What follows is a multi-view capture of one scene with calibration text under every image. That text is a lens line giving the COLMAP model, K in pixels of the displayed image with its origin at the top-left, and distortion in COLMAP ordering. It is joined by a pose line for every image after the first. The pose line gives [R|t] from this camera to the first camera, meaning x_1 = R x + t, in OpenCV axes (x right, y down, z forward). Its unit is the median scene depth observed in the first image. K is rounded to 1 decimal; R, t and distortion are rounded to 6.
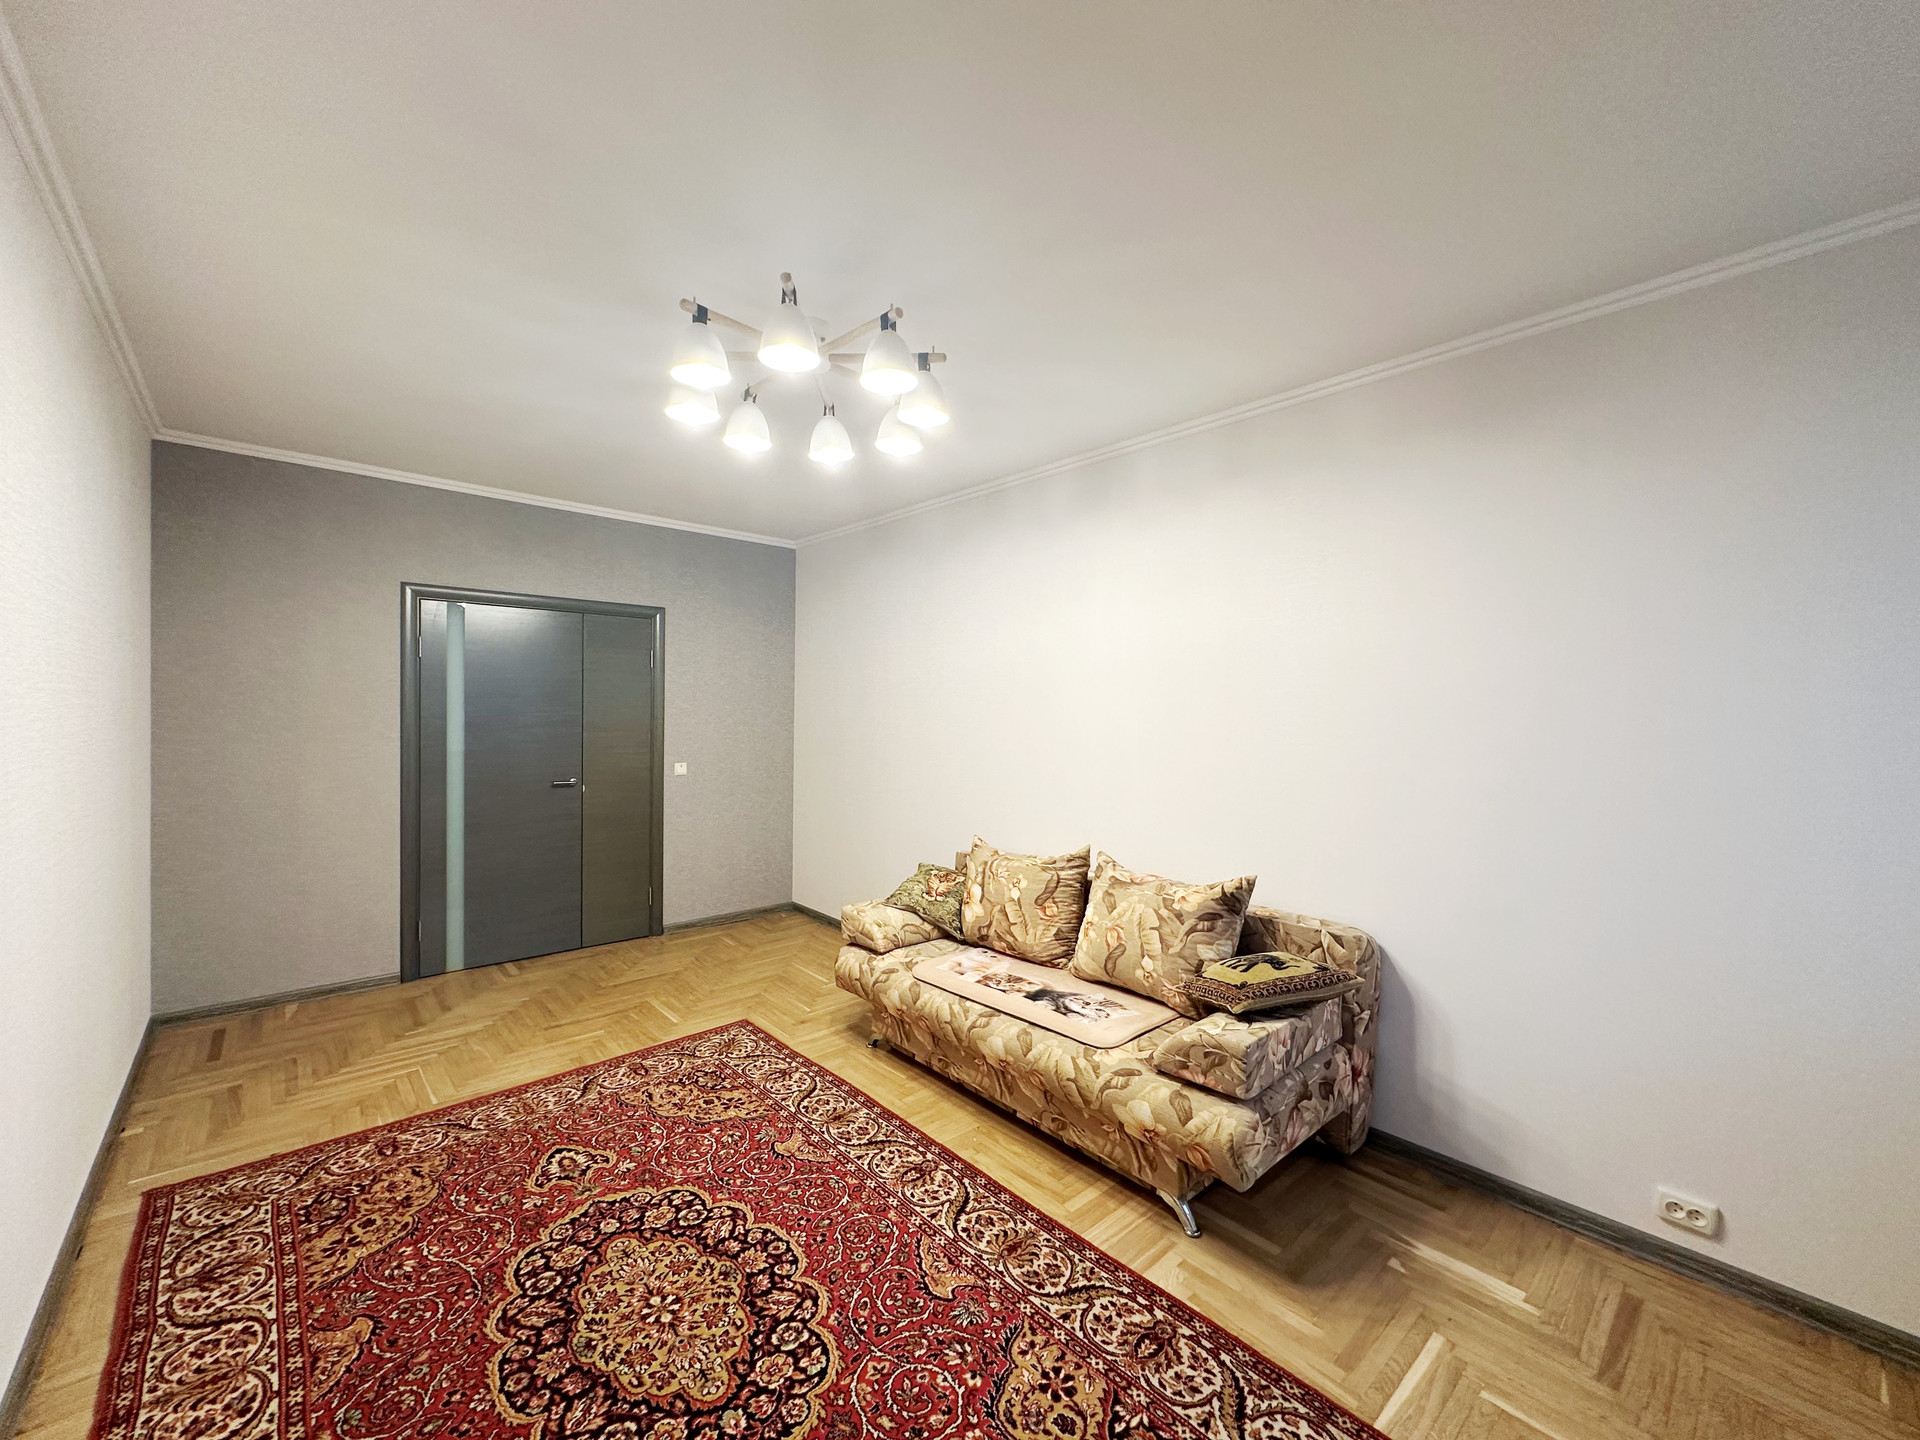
lens RADIAL K [[766.1, 0, 956.8], [0, 766.1, 721.8], [0, 0, 1]] dist [-0.000788, 0.000199]
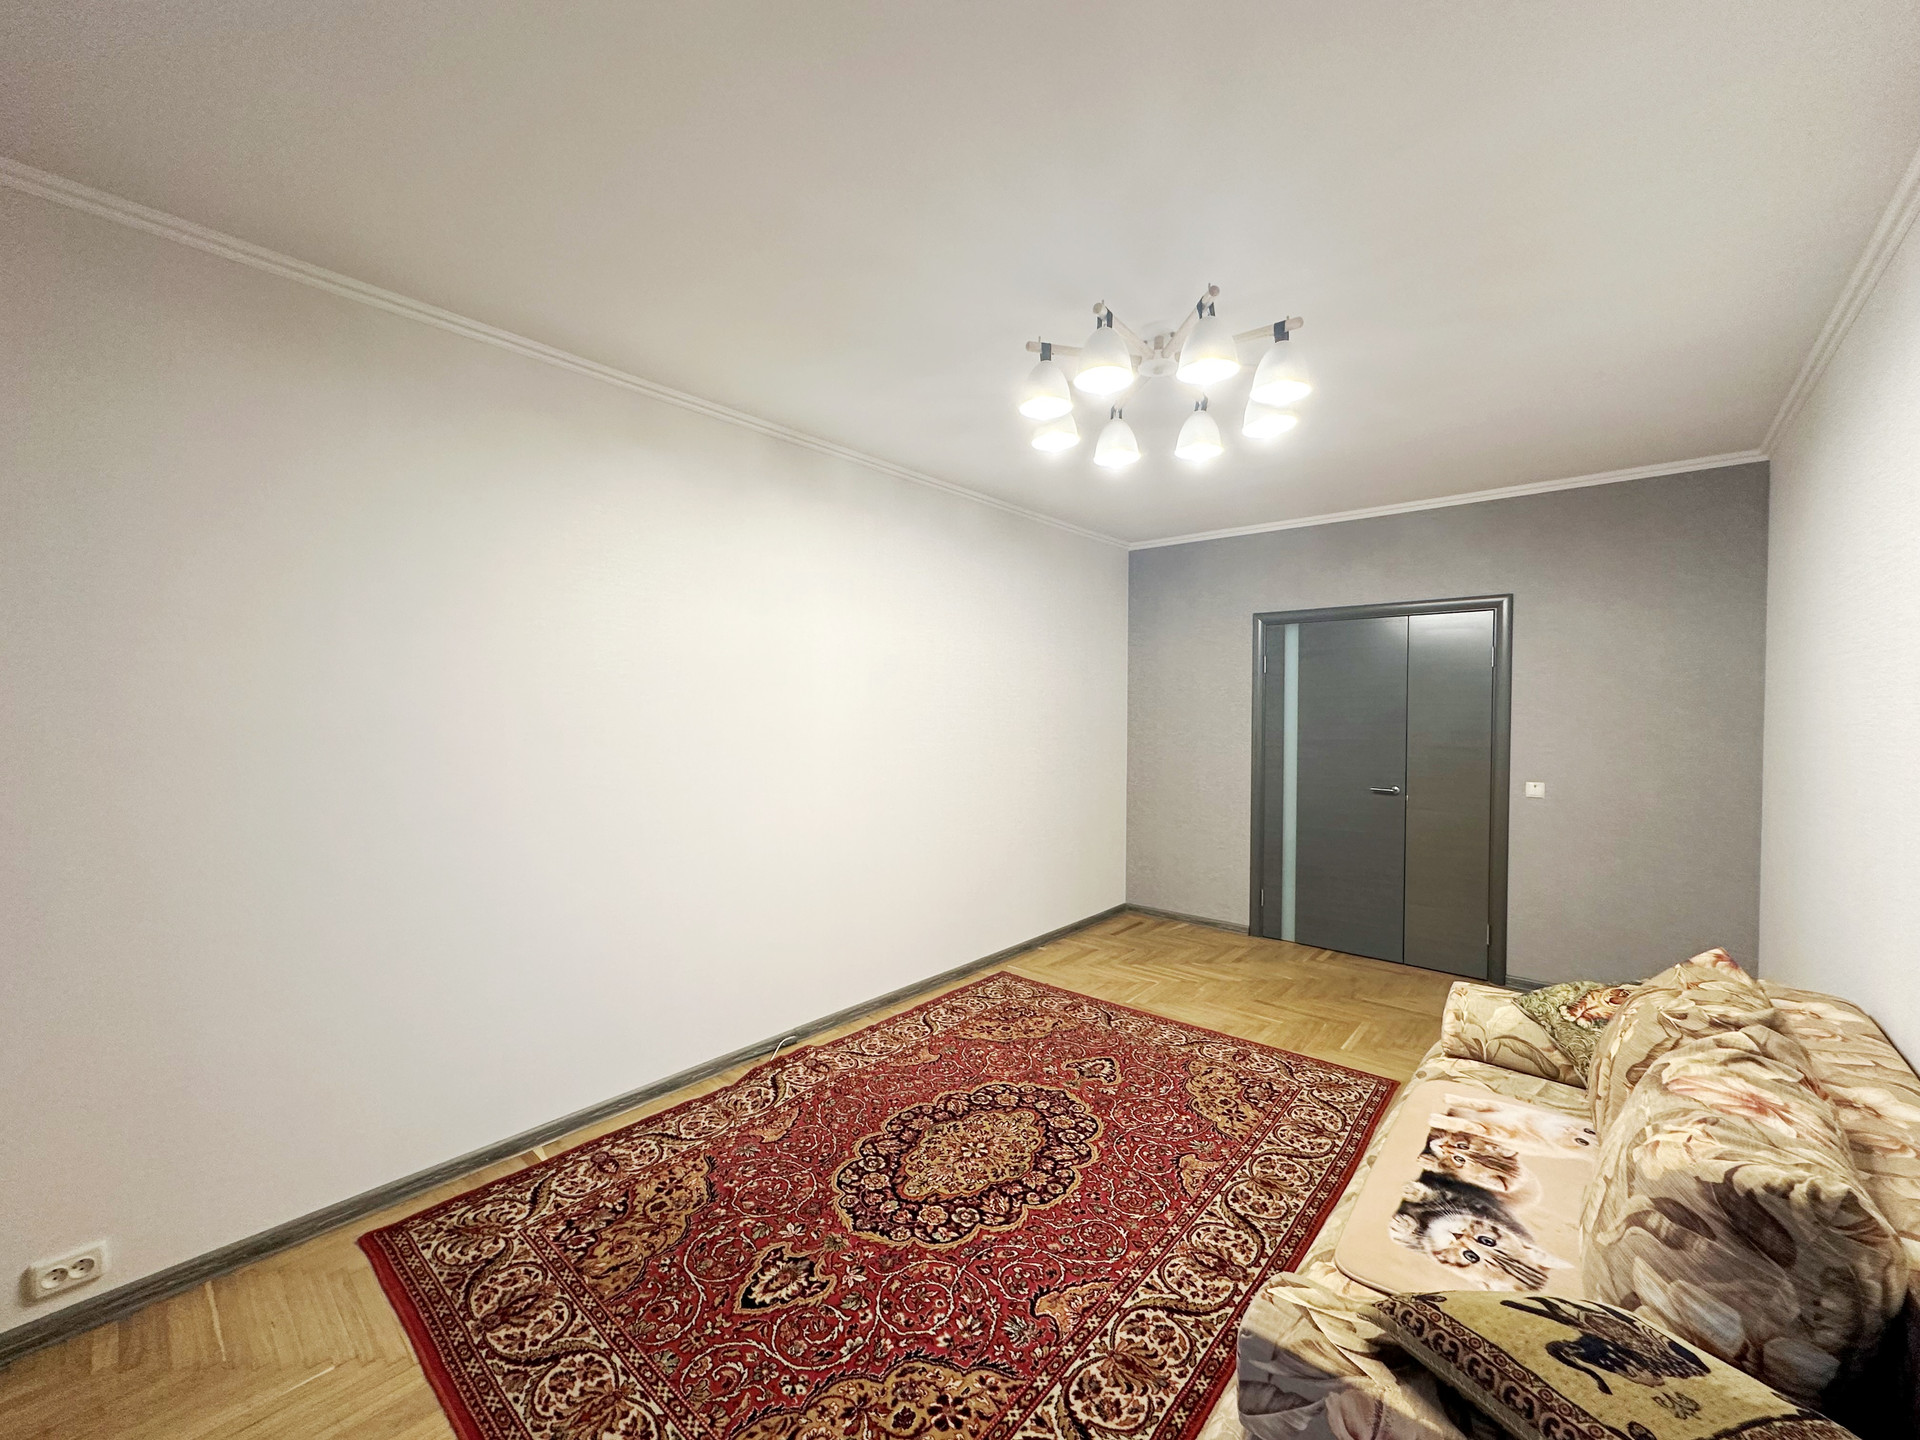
lens RADIAL K [[766.1, 0, 956.8], [0, 766.1, 721.8], [0, 0, 1]] dist [-0.000788, 0.000199]
pose [[0.123020, 0.005935, -0.992386, 0.809182], [-0.016607, 0.999854, 0.003921, -0.007141], [0.992265, 0.015998, 0.123101, 0.653718]]
